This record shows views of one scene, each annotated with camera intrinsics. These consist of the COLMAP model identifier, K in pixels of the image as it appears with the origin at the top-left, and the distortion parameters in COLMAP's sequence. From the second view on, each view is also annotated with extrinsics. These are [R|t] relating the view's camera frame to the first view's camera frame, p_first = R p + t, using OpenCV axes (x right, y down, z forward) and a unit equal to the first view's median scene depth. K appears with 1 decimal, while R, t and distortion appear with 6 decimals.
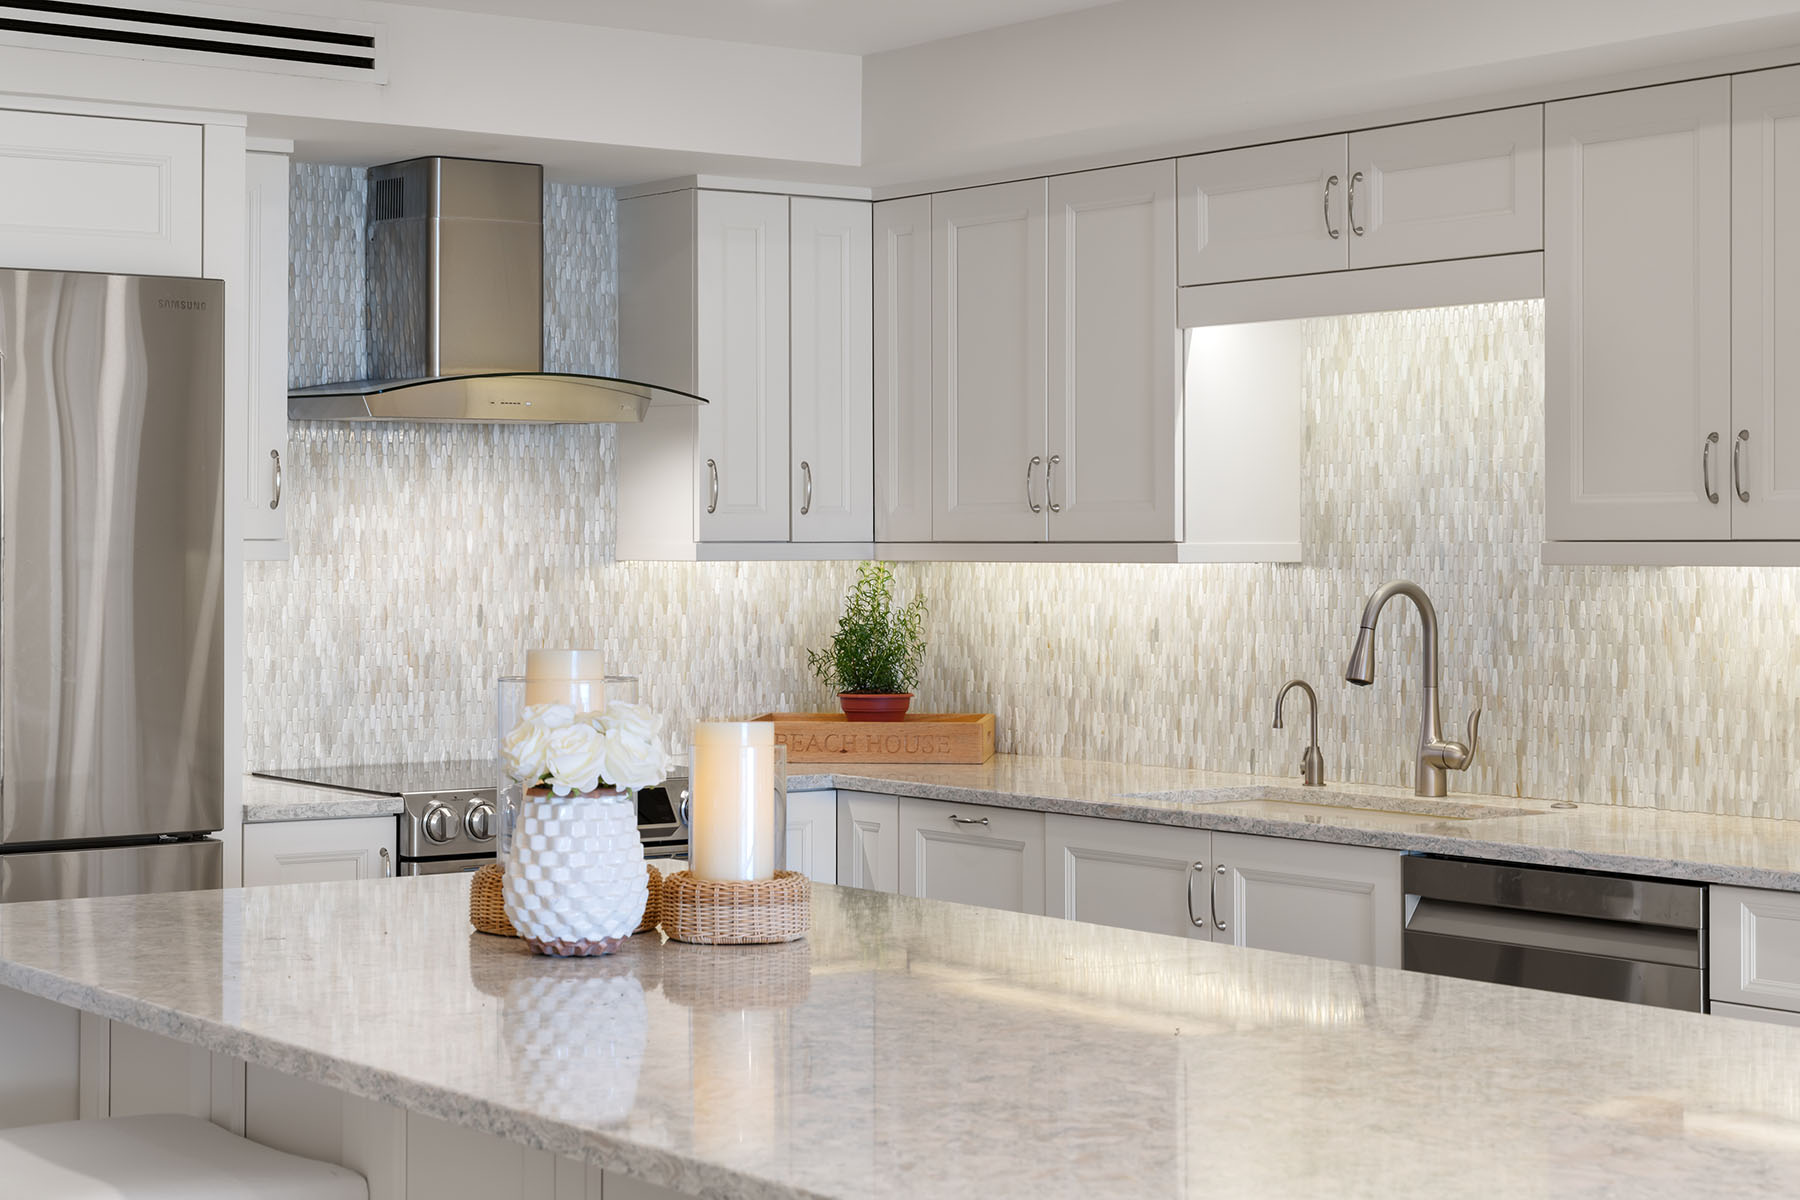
lens RADIAL K [[3135.0, 0, 898.3], [0, 3135.0, 511.1], [0, 0, 1]] dist [-0.018732, -0.009327]
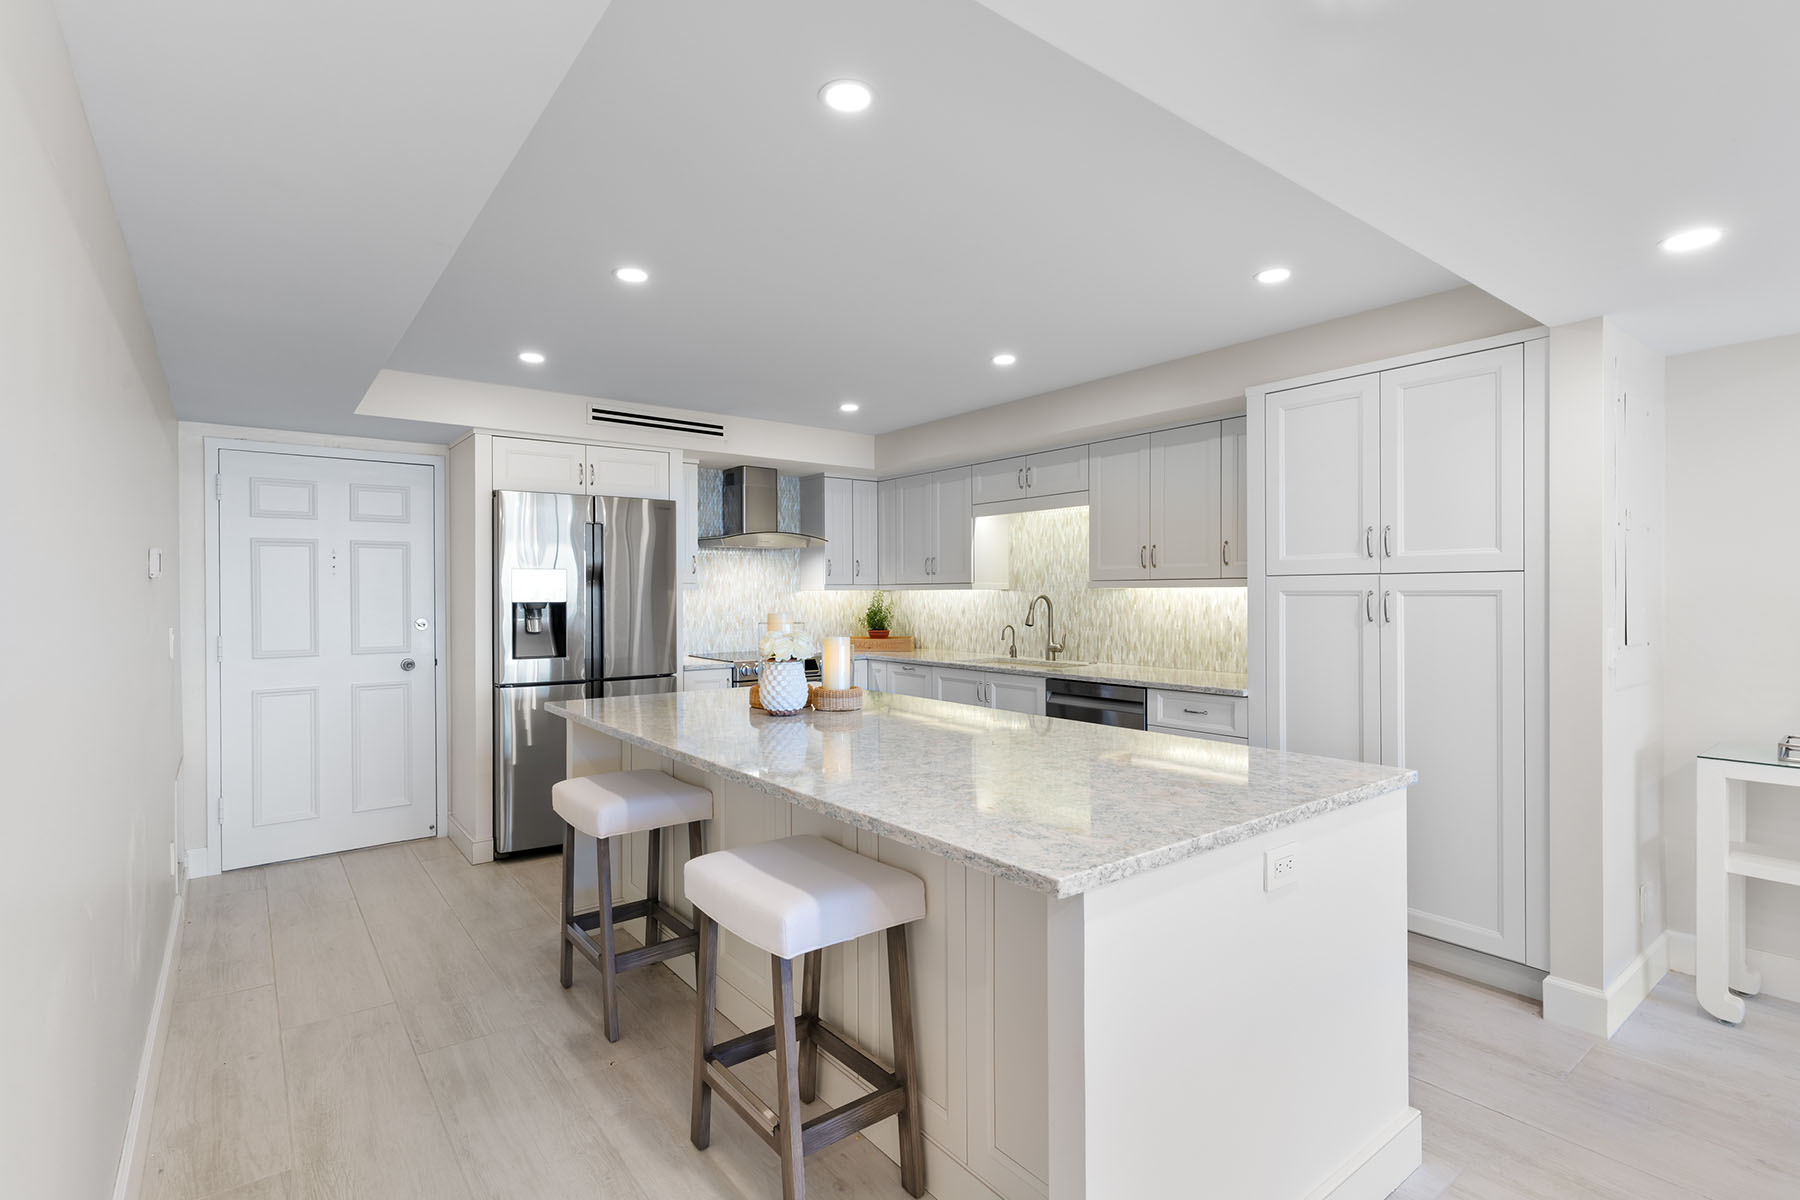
lens RADIAL K [[849.8, 0, 900.0], [0, 849.8, 600.0], [0, 0, 1]] dist [-0.001731, -0.000227]
pose [[0.999720, -0.003779, 0.023376, -0.006934], [0.003342, 0.999820, 0.018698, 0.011030], [-0.023442, -0.018615, 0.999552, 0.120804]]
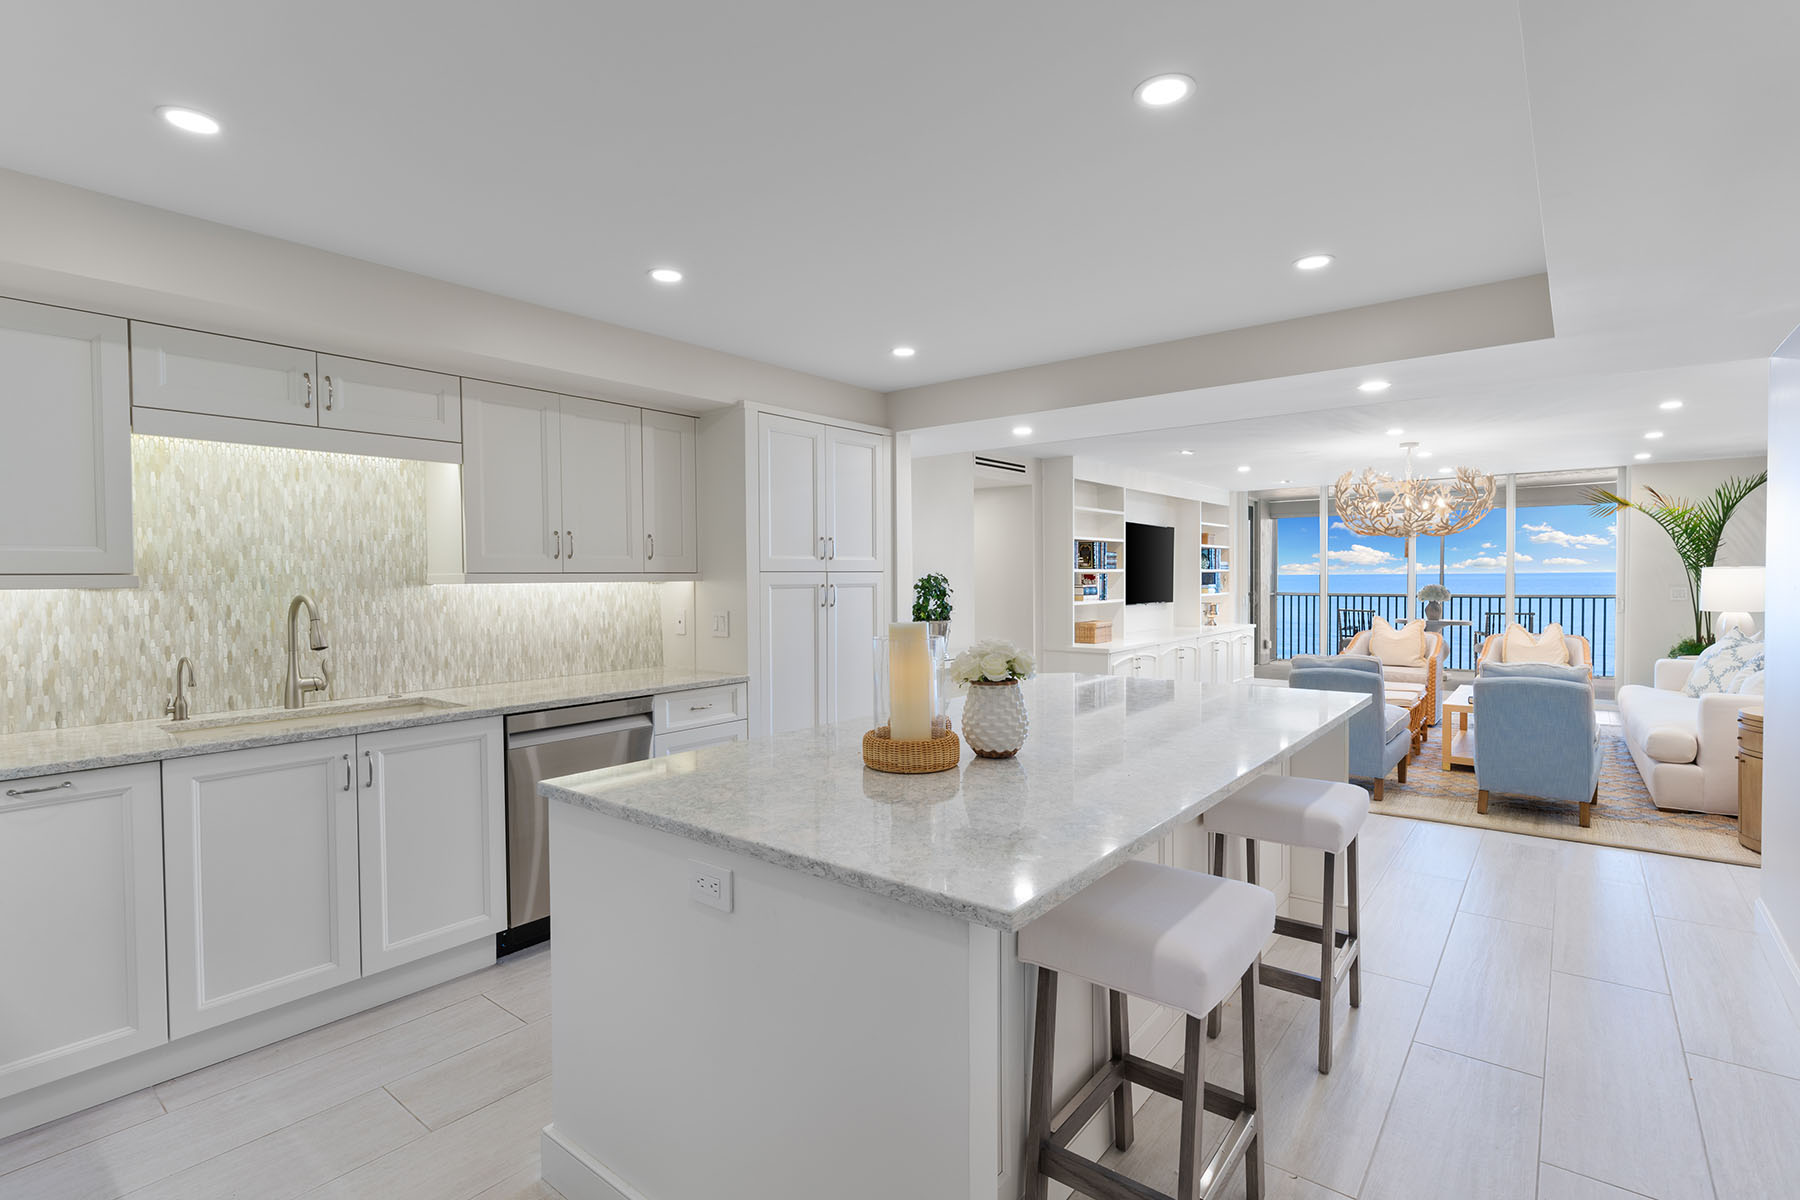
lens RADIAL K [[849.8, 0, 900.0], [0, 849.8, 600.0], [0, 0, 1]] dist [-0.001731, -0.000227]
pose [[-0.252645, -0.025544, 0.967222, -0.418345], [-0.003646, 0.999669, 0.025449, 0.010944], [-0.967552, 0.002903, -0.252654, 0.771688]]
